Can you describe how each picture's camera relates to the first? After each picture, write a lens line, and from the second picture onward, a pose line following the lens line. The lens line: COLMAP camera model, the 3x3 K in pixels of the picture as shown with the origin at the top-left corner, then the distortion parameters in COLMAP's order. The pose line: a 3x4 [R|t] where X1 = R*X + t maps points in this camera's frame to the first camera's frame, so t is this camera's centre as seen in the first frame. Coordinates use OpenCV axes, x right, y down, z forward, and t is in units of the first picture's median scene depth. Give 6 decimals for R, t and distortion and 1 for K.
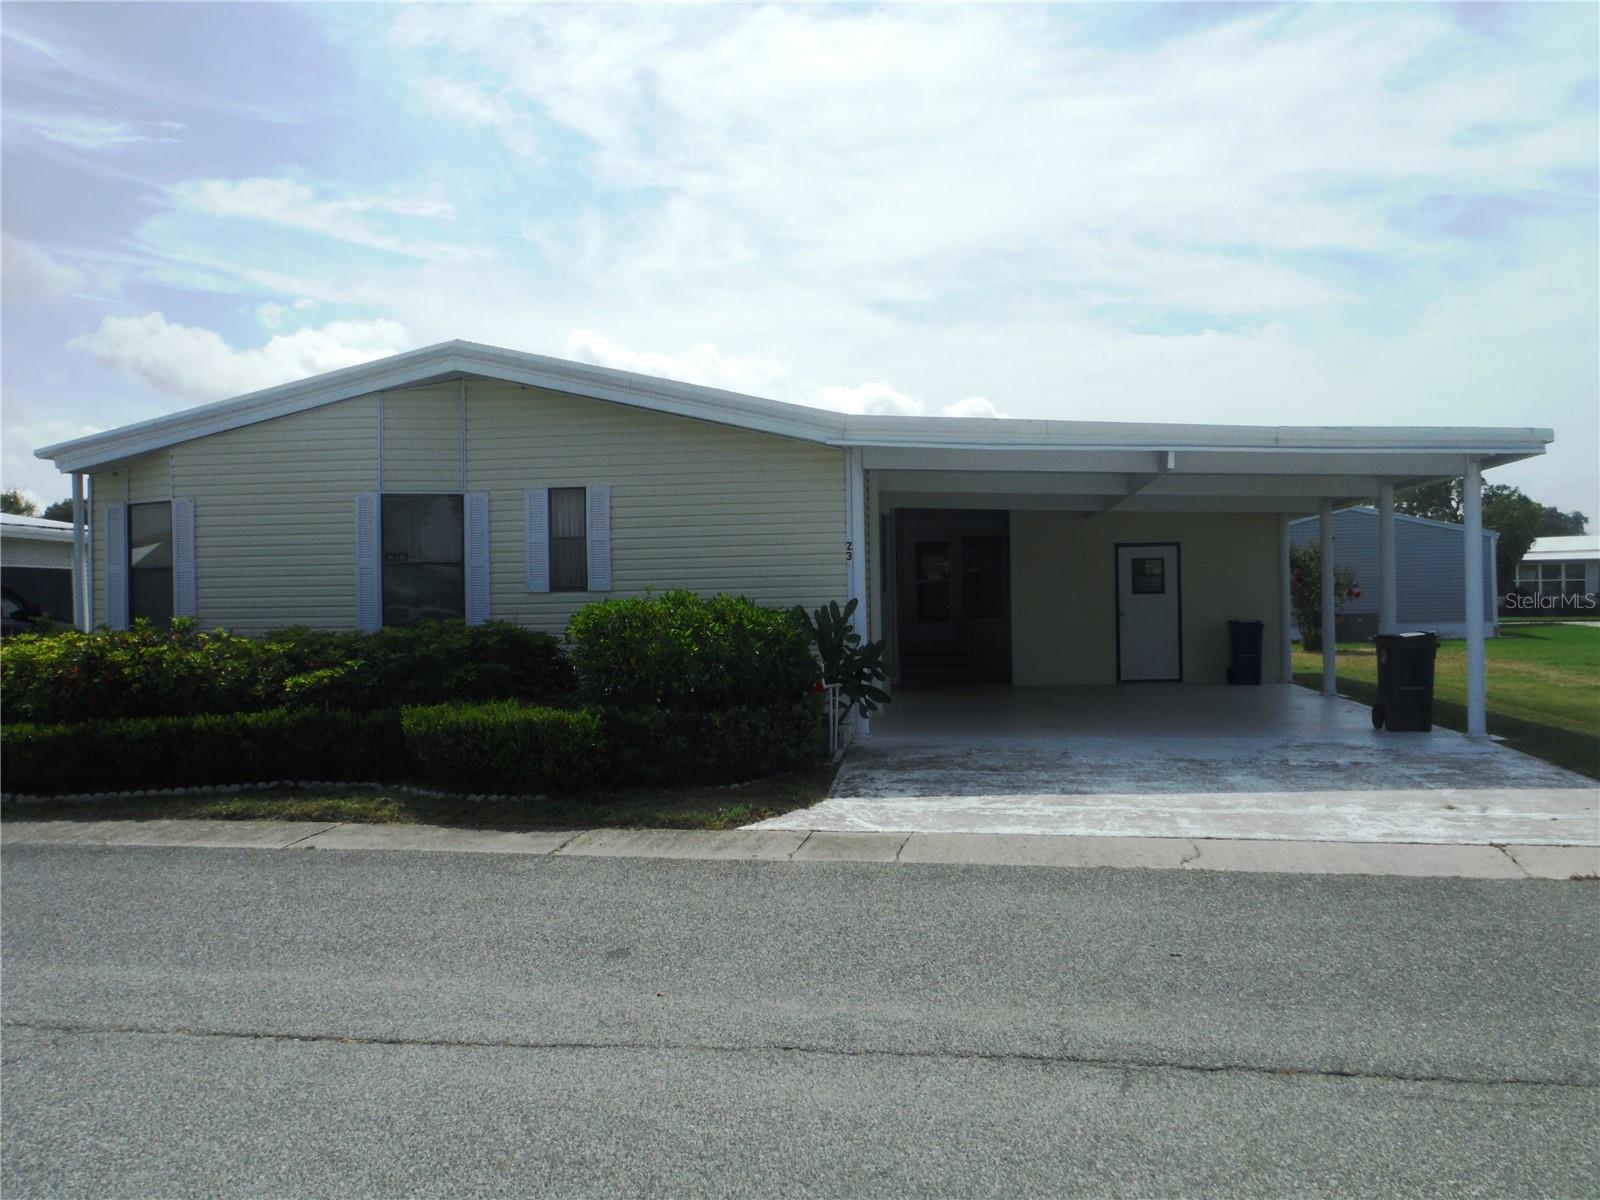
lens RADIAL K [[1380.8, 0, 802.2], [0, 1380.8, 607.6], [0, 0, 1]] dist [-0.061482, 0.029435]
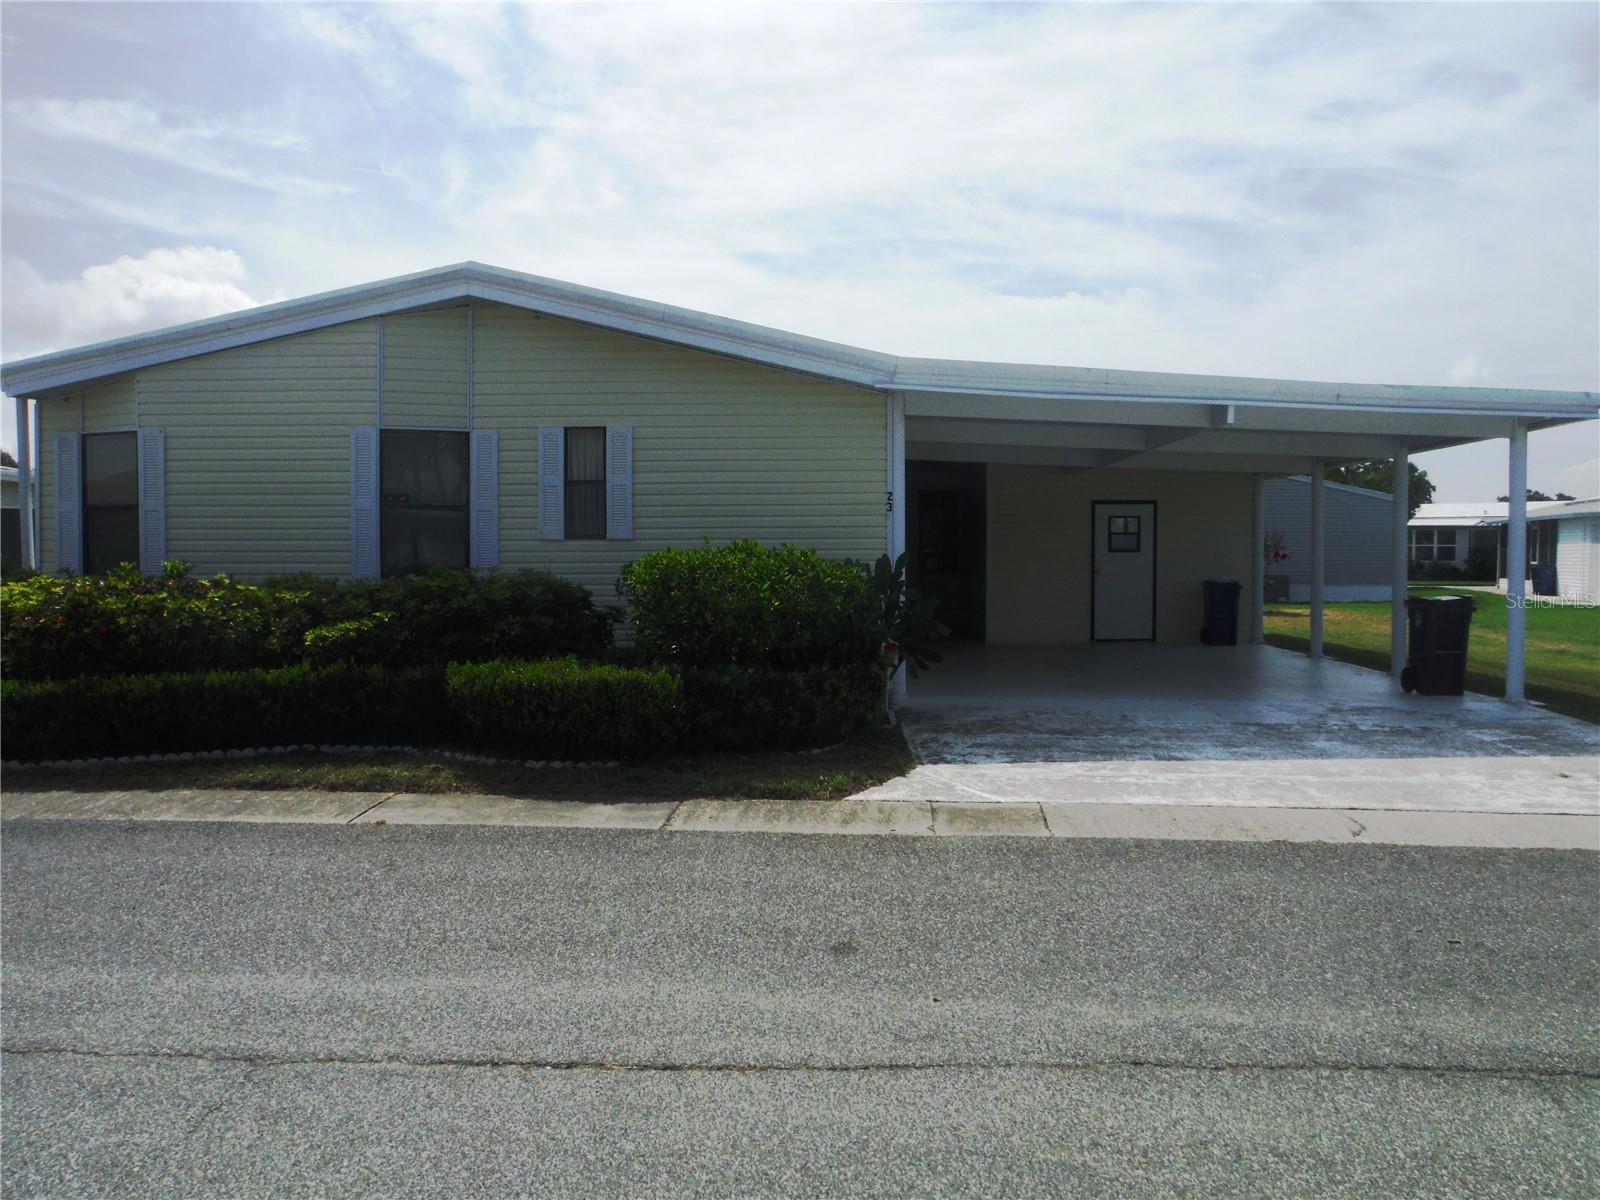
lens RADIAL K [[1380.8, 0, 802.2], [0, 1380.8, 607.6], [0, 0, 1]] dist [-0.061482, 0.029435]
pose [[0.994731, 0.012116, 0.101802, -0.128191], [-0.015510, 0.999348, 0.032618, 0.001897], [-0.101340, -0.034025, 0.994270, 0.065887]]
